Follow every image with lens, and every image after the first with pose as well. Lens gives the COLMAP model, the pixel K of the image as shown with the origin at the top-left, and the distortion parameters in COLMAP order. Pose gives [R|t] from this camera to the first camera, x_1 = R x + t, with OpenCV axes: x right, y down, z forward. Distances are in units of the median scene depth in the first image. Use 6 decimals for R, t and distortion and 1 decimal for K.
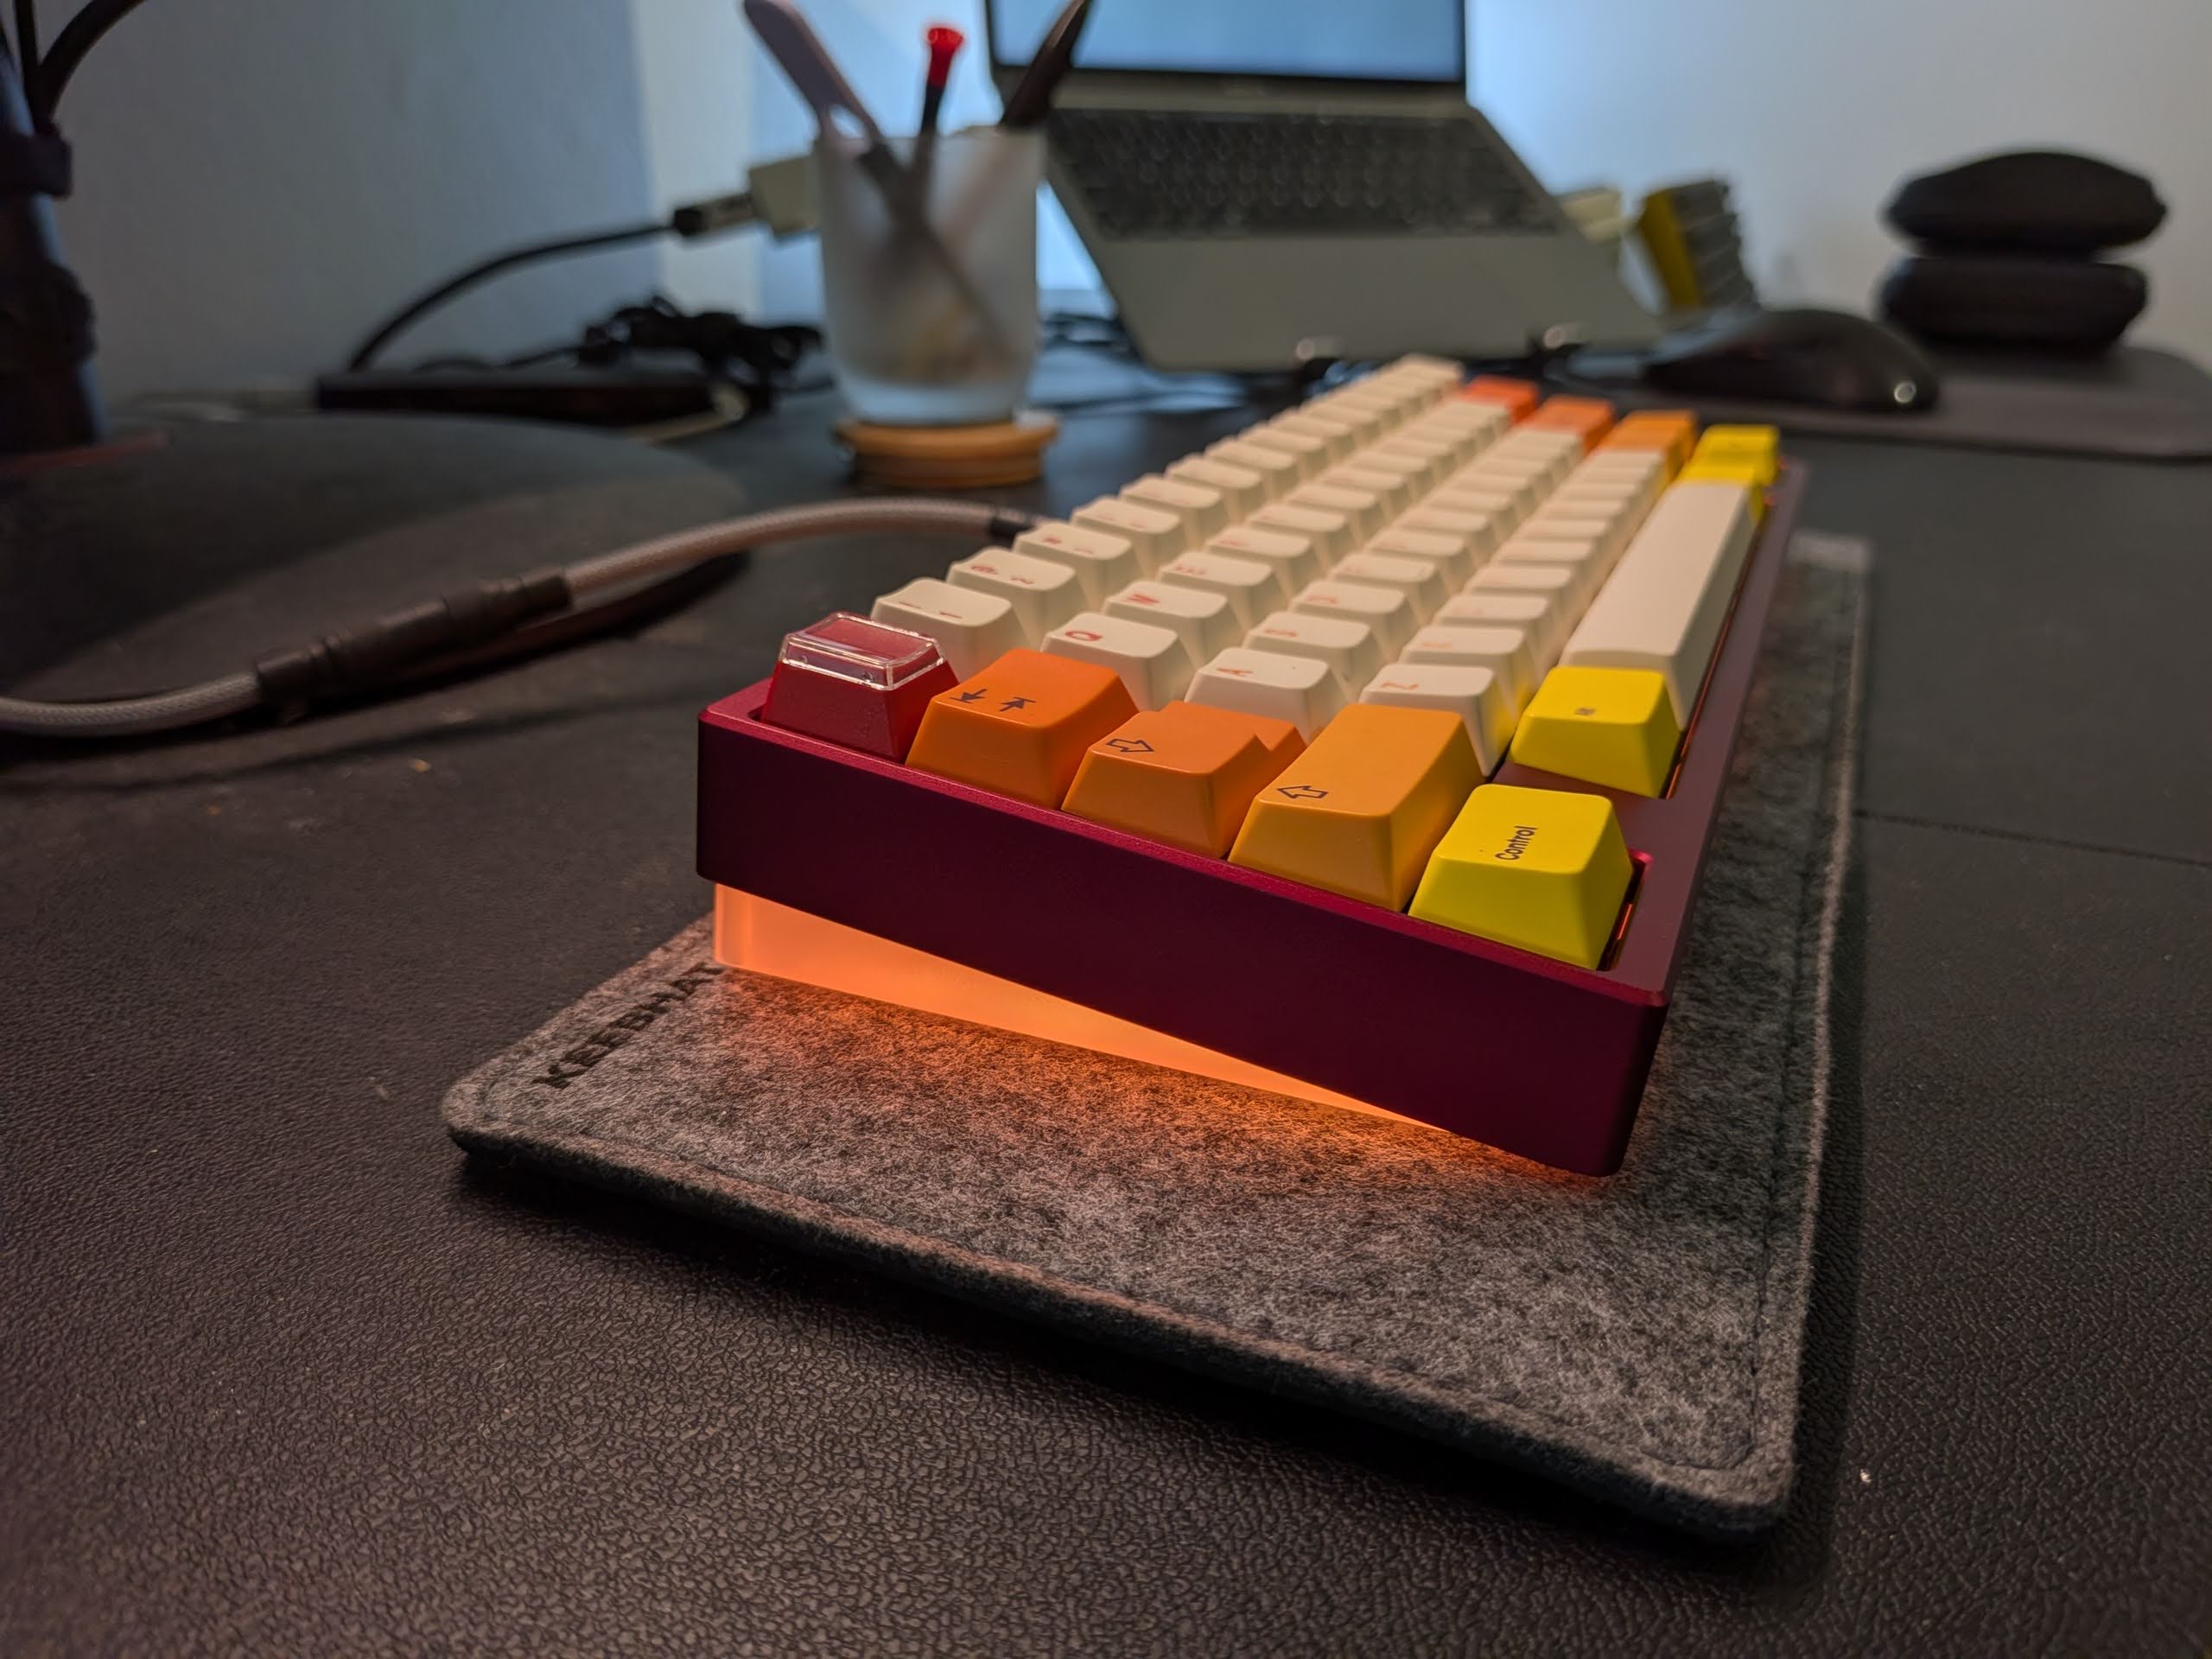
lens RADIAL K [[1675.9, 0, 1106.0], [0, 1675.9, 829.5], [0, 0, 1]] dist [0.000467, -0.155729]
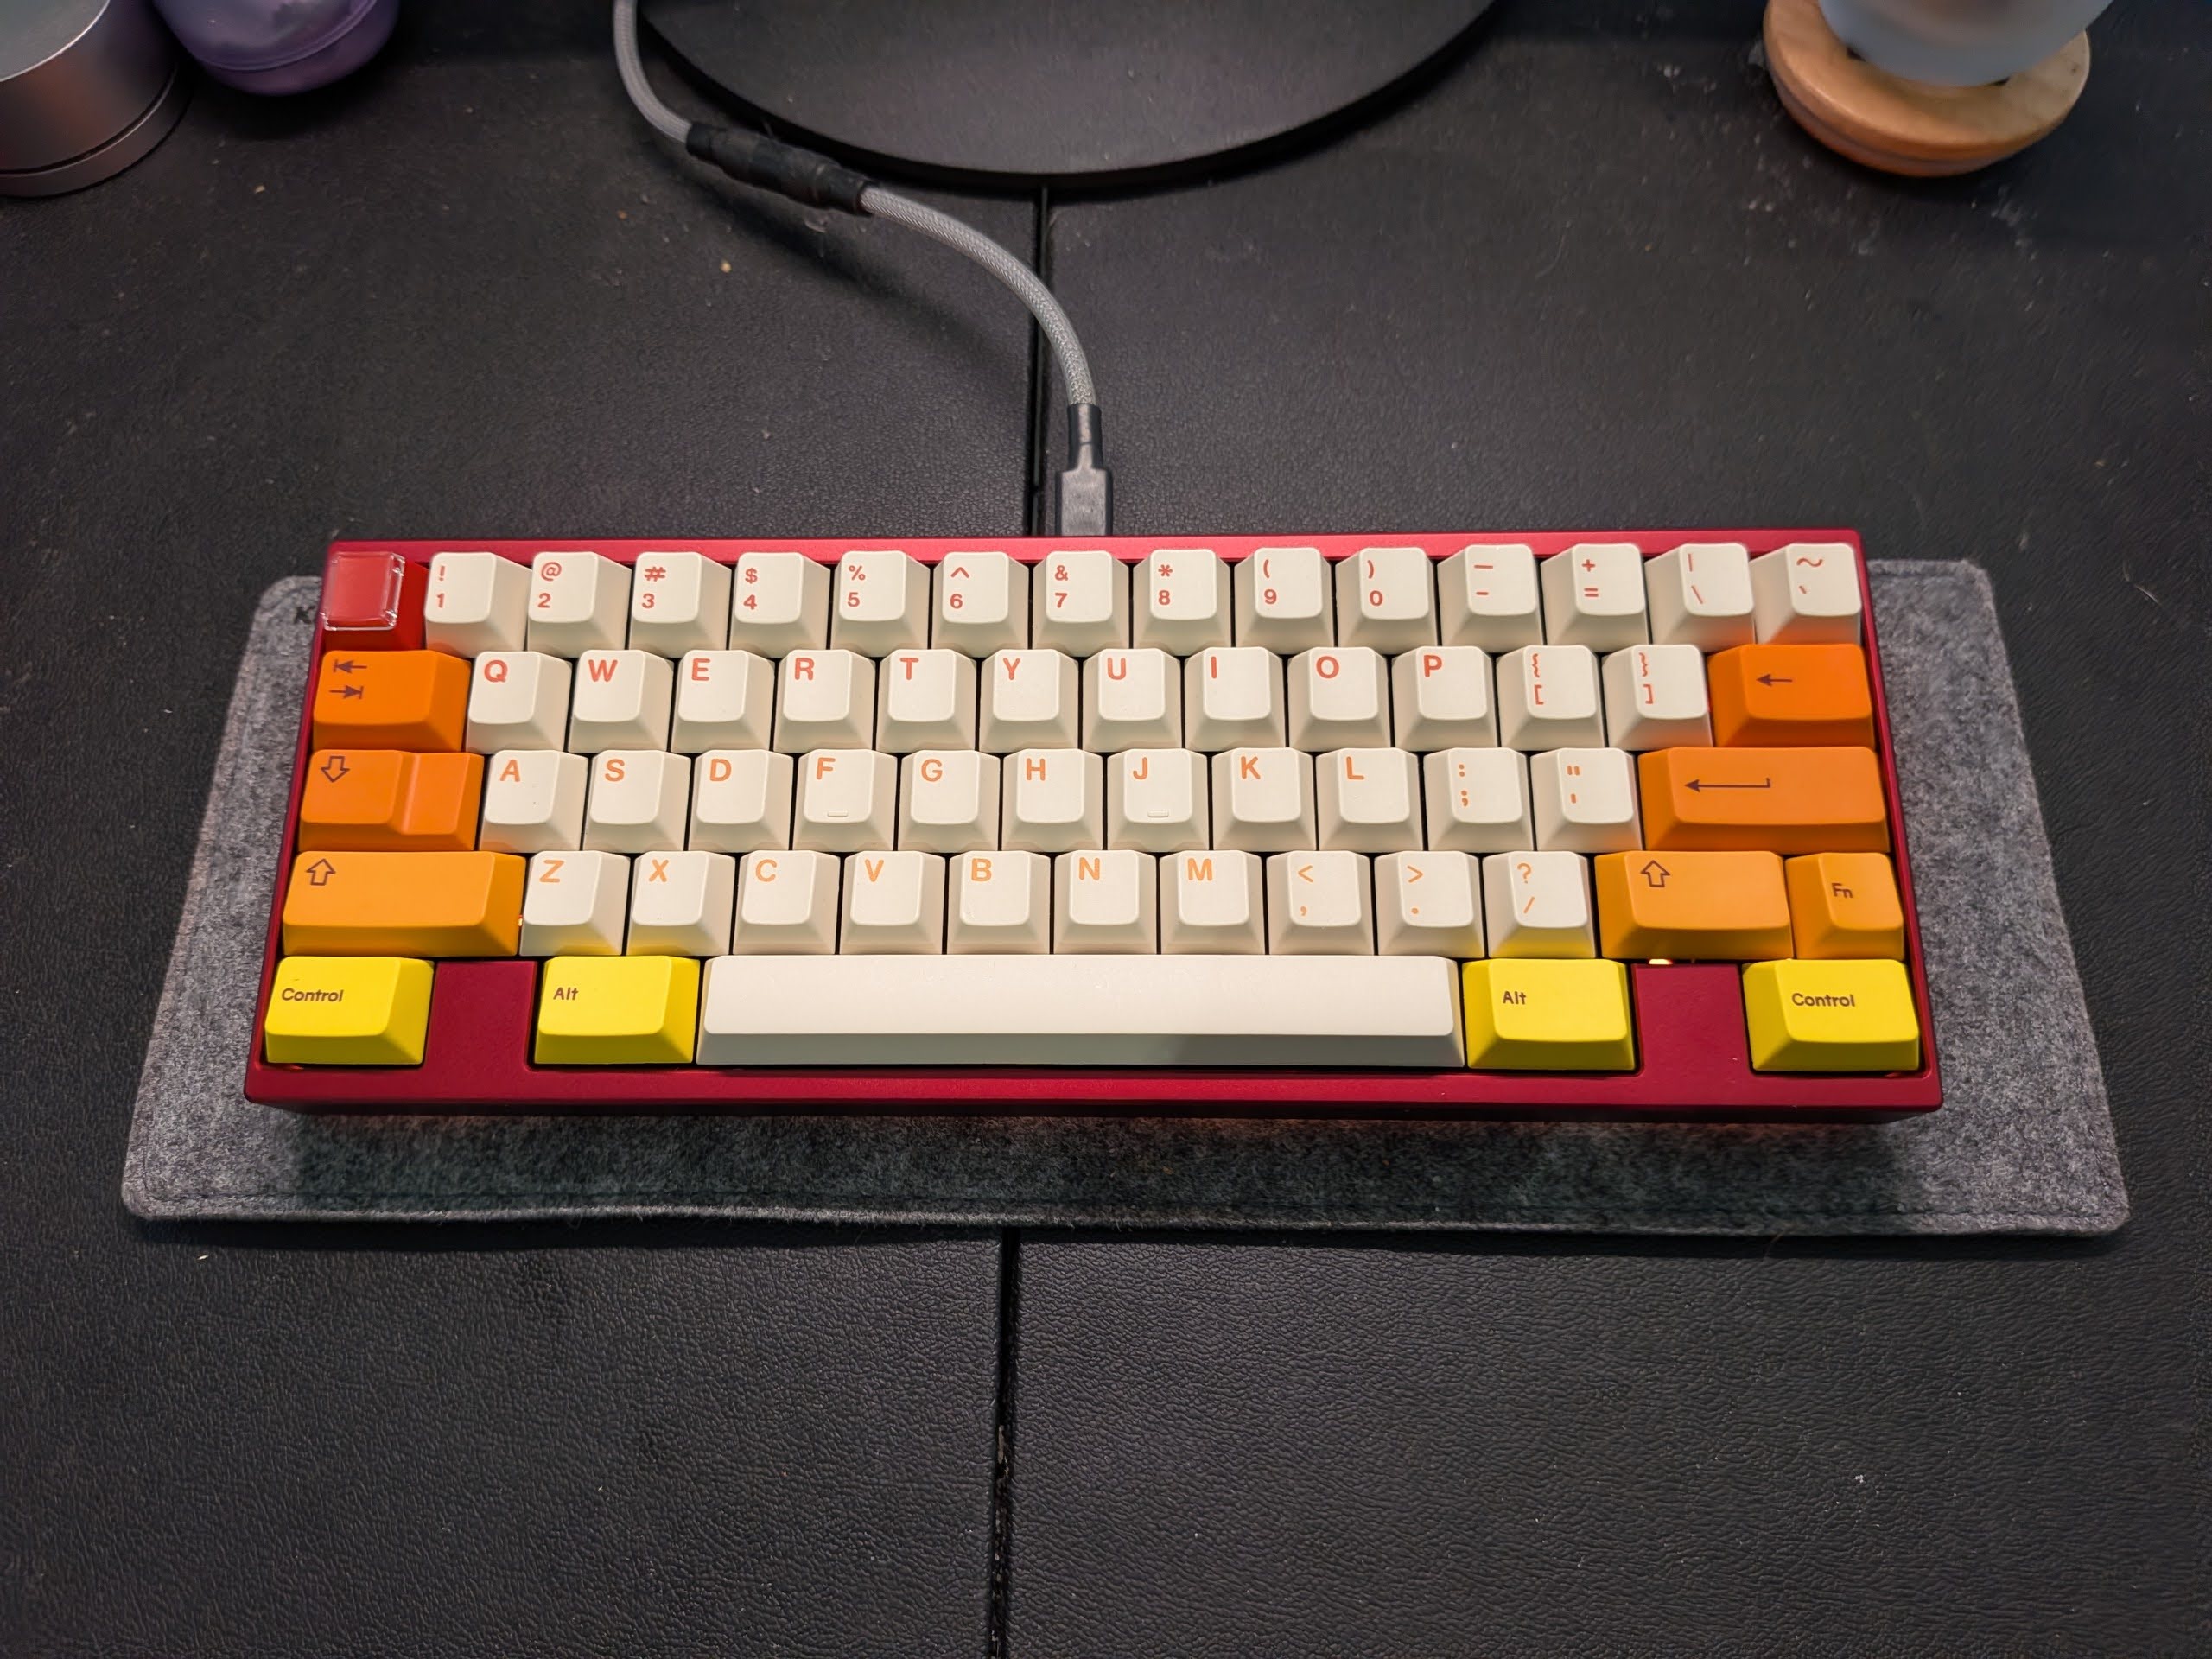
lens RADIAL K [[1553.5, 0, 1061.6], [0, 1553.5, 845.4], [0, 0, 1]] dist [0.001499, -0.056375]
pose [[0.390446, 0.846046, -0.362985, 0.909587], [-0.319187, 0.494229, 0.808615, -1.470266], [0.863523, -0.199860, 0.463016, 0.870475]]
